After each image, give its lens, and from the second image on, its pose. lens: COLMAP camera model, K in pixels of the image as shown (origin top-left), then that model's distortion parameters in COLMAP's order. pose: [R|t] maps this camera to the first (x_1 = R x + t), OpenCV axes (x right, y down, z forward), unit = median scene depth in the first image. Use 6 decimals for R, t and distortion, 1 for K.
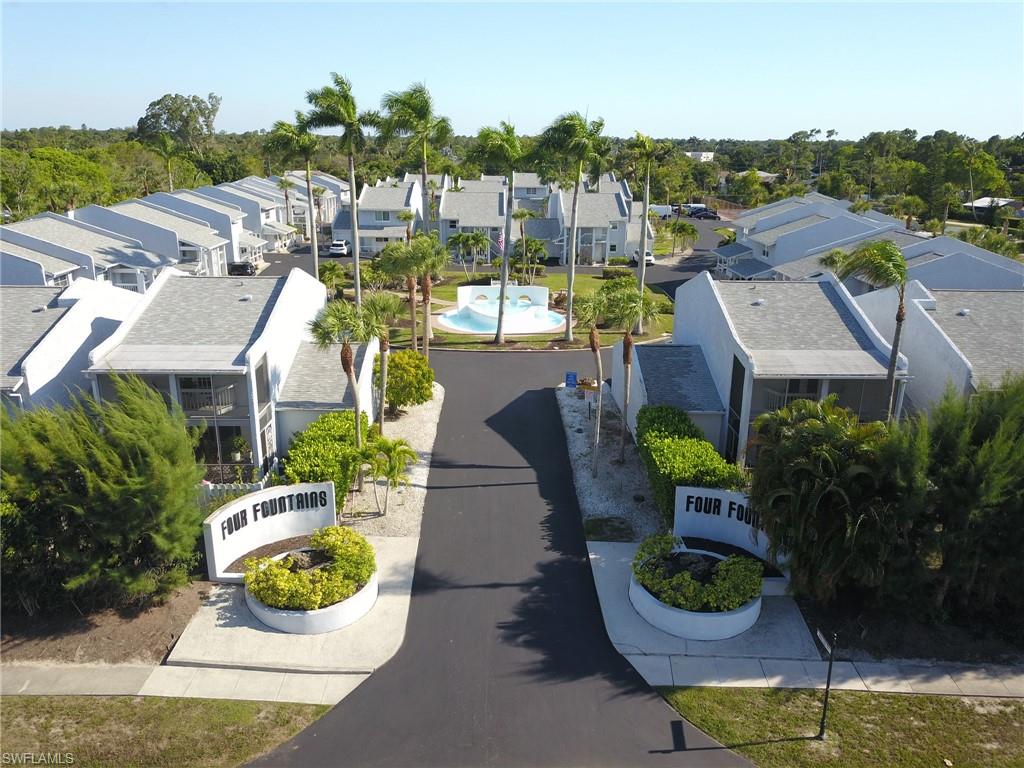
lens RADIAL K [[764.5, 0, 512.6], [0, 764.5, 389.0], [0, 0, 1]] dist [-0.006174, 0.005476]
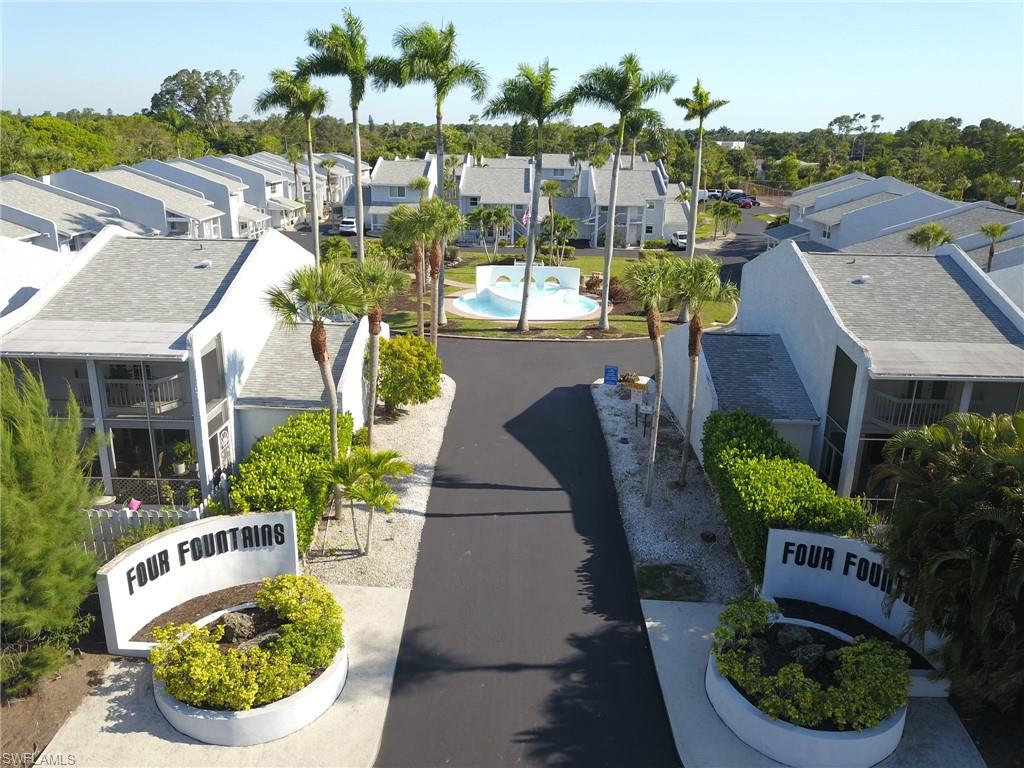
lens RADIAL K [[764.5, 0, 512.5], [0, 764.5, 380.5], [0, 0, 1]] dist [-0.006174, 0.005476]
pose [[0.999451, 0.018216, -0.027662, -0.007180], [-0.018233, 0.999834, -0.000374, -0.005325], [0.027651, 0.000879, 0.999617, 0.229784]]
